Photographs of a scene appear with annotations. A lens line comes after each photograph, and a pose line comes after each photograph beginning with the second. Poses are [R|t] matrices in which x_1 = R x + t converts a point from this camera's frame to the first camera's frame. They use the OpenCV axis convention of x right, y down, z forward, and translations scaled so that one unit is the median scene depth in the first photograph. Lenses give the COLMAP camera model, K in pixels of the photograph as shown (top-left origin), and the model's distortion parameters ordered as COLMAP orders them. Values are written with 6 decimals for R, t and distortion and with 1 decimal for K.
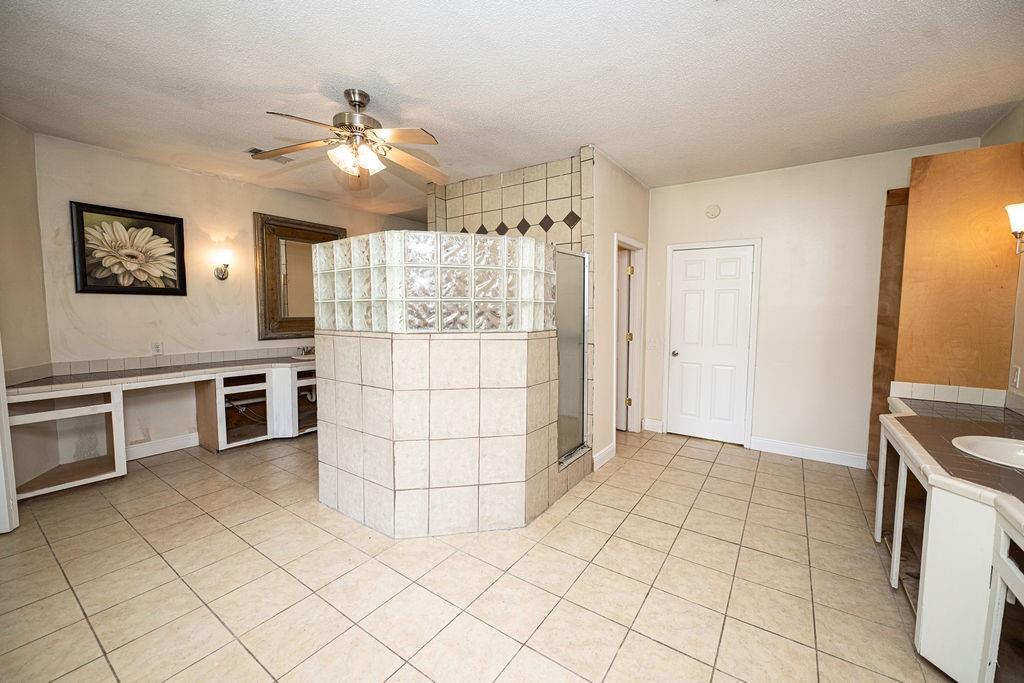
lens RADIAL K [[404.0, 0, 515.6], [0, 404.0, 338.8], [0, 0, 1]] dist [-0.001538, -0.000225]
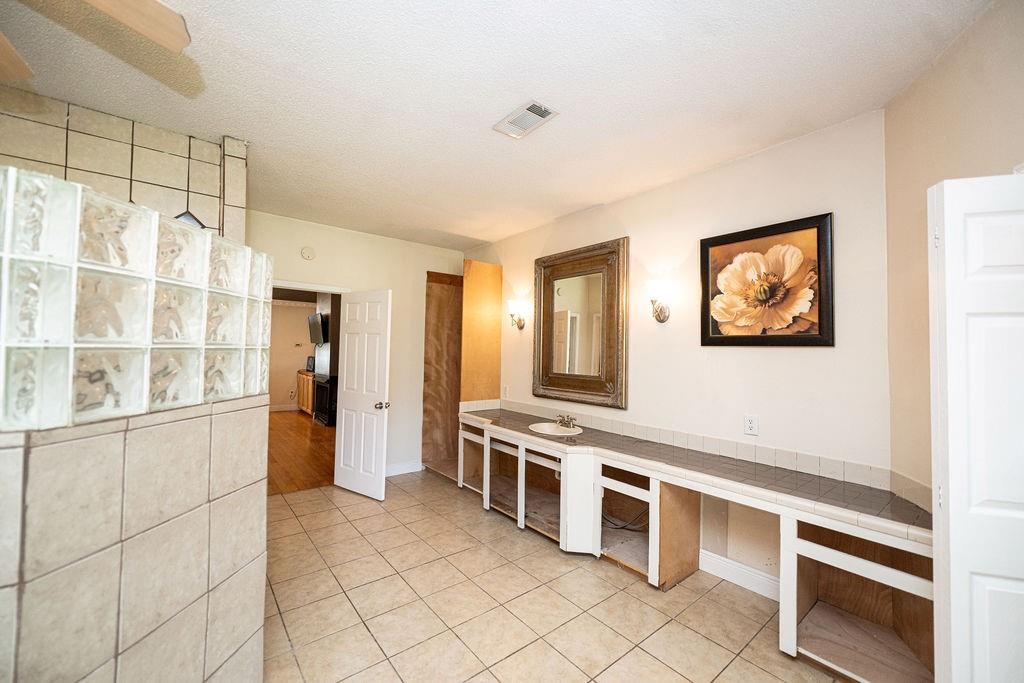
lens RADIAL K [[404.0, 0, 514.4], [0, 404.0, 336.4], [0, 0, 1]] dist [-0.001538, -0.000225]
pose [[0.285196, 0.034465, 0.957849, -0.507251], [0.053531, 0.997221, -0.051821, -0.055306], [-0.956973, 0.066054, 0.282558, 0.406245]]
